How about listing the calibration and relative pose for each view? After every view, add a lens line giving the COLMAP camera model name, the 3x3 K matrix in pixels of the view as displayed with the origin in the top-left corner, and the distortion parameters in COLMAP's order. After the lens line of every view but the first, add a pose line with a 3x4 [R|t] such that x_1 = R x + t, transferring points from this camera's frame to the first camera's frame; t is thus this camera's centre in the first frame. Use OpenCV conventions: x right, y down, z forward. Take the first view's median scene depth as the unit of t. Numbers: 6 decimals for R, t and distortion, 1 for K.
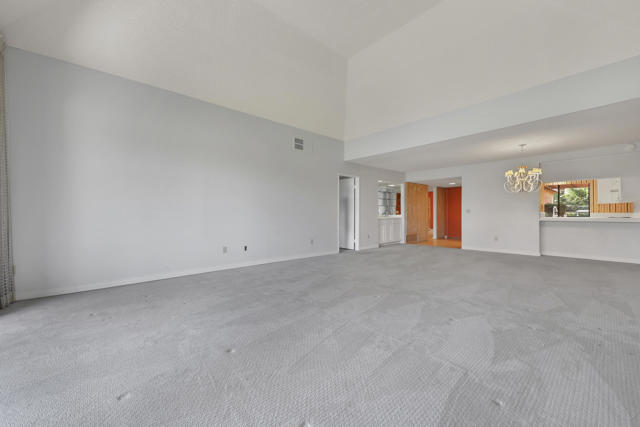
lens RADIAL K [[248.9, 0, 317.1], [0, 248.9, 214.0], [0, 0, 1]] dist [-0.000716, -0.000163]
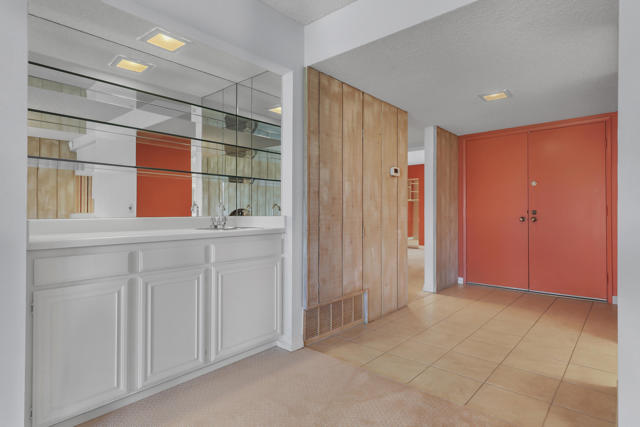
lens RADIAL K [[349.3, 0, 321.9], [0, 349.3, 211.4], [0, 0, 1]] dist [0.000347, 0.000031]
pose [[0.989443, 0.000017, 0.144921, 0.319926], [0.000750, 0.999986, -0.005243, 0.001673], [-0.144919, 0.005297, 0.989429, 0.677438]]
